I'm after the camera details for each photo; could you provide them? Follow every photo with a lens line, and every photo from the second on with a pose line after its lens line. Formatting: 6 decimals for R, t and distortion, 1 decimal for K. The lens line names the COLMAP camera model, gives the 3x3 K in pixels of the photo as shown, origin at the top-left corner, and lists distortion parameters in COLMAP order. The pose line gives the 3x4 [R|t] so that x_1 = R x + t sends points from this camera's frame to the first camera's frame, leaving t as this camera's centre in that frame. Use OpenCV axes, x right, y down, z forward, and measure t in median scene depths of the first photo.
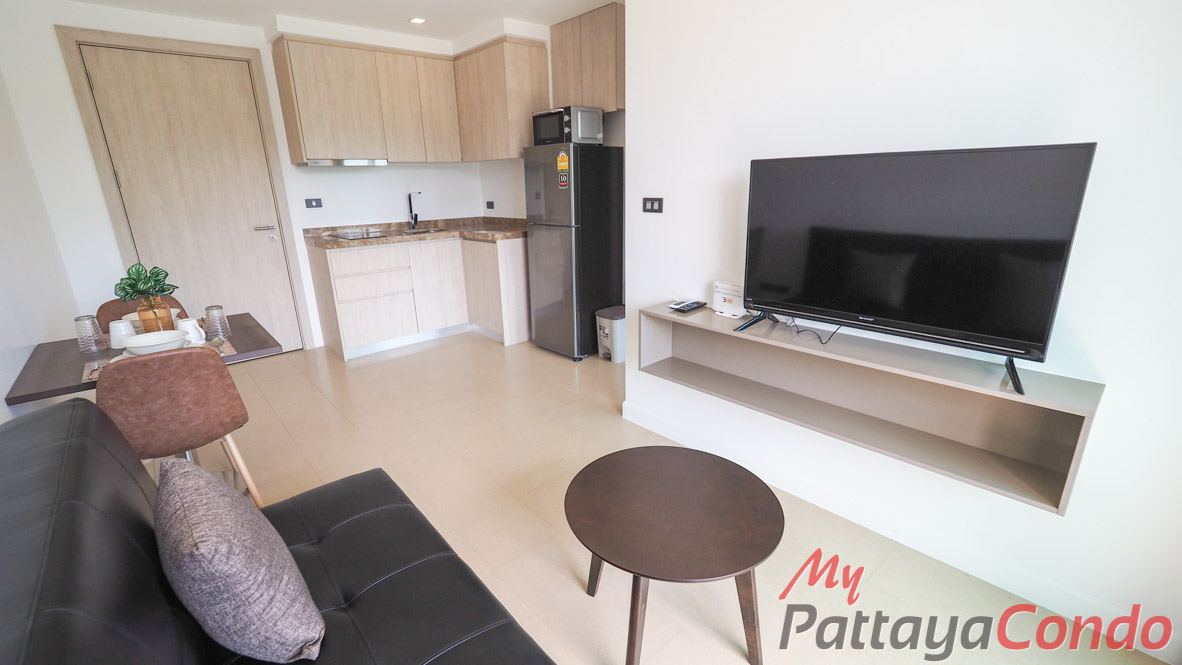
lens RADIAL K [[499.1, 0, 595.9], [0, 499.1, 325.7], [0, 0, 1]] dist [-0.018397, -0.001328]
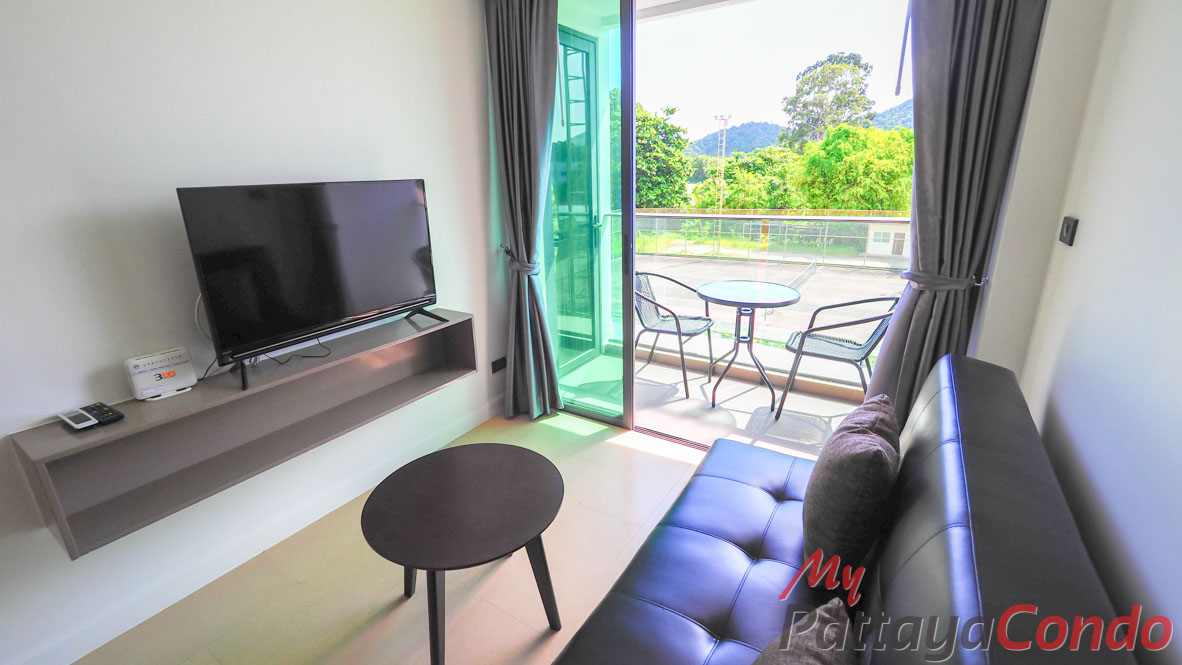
lens RADIAL K [[499.1, 0, 588.7], [0, 499.1, 326.0], [0, 0, 1]] dist [-0.018397, -0.001328]
pose [[-0.243676, -0.241107, 0.939409, -0.632009], [0.313742, 0.896928, 0.311586, -0.165182], [-0.917708, 0.370658, -0.142914, 0.557055]]
